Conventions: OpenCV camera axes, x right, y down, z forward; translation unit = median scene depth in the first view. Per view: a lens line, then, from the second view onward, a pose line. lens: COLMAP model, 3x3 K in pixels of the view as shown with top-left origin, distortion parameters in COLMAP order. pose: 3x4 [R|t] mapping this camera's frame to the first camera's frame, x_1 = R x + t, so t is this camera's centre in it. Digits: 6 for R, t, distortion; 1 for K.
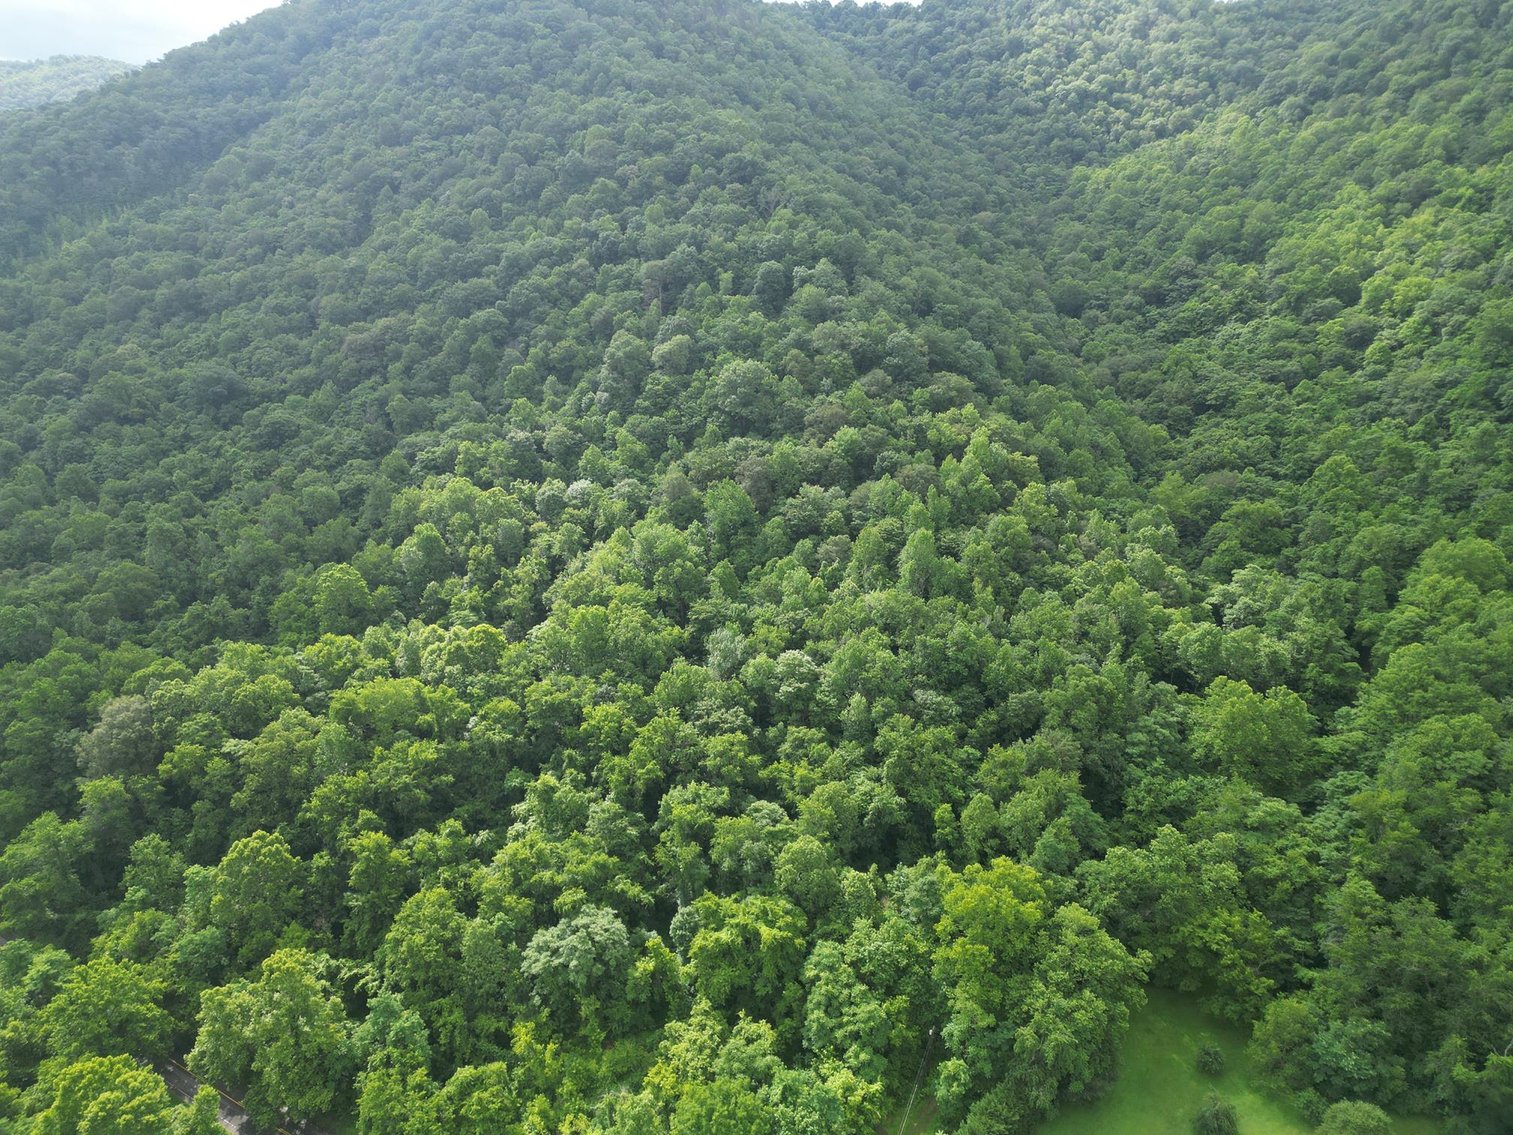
lens RADIAL K [[1055.4, 0, 758.3], [0, 1055.4, 568.1], [0, 0, 1]] dist [0.073476, -0.067040]
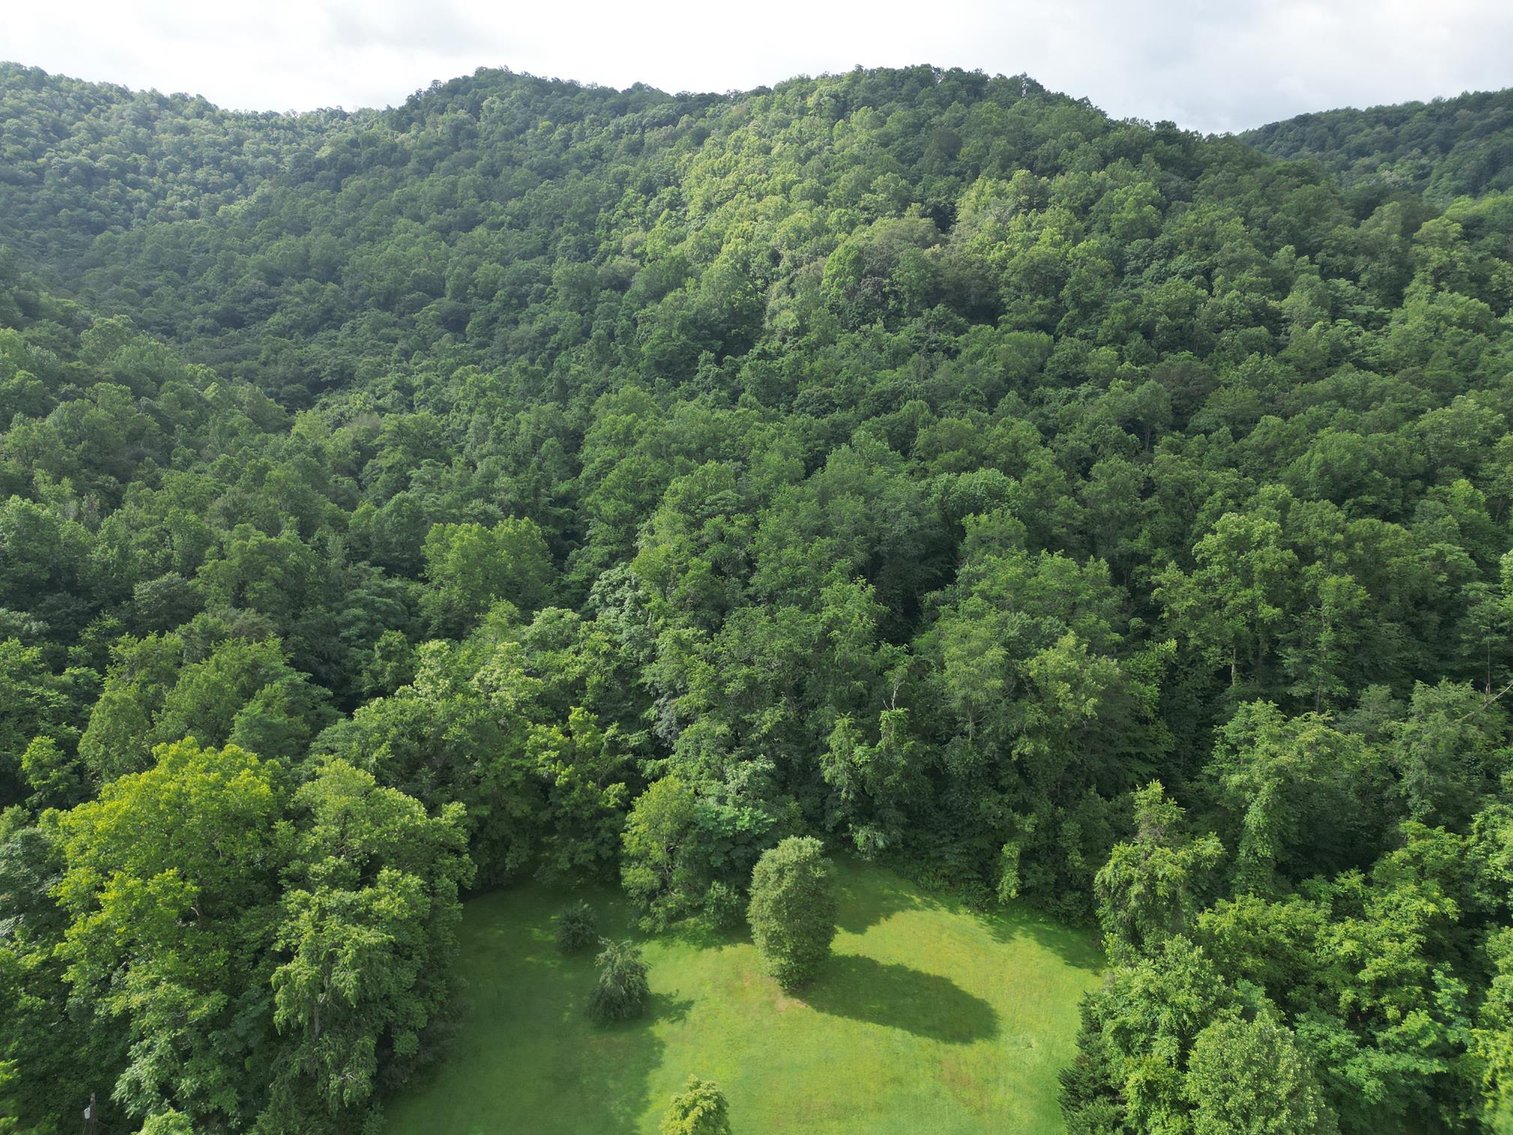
lens RADIAL K [[1055.4, 0, 752.8], [0, 1055.4, 566.6], [0, 0, 1]] dist [0.073476, -0.067040]
pose [[0.695992, -0.151312, 0.701926, 0.044119], [0.270873, 0.960649, -0.061499, 0.204826], [-0.664998, 0.232936, 0.709590, 0.269091]]
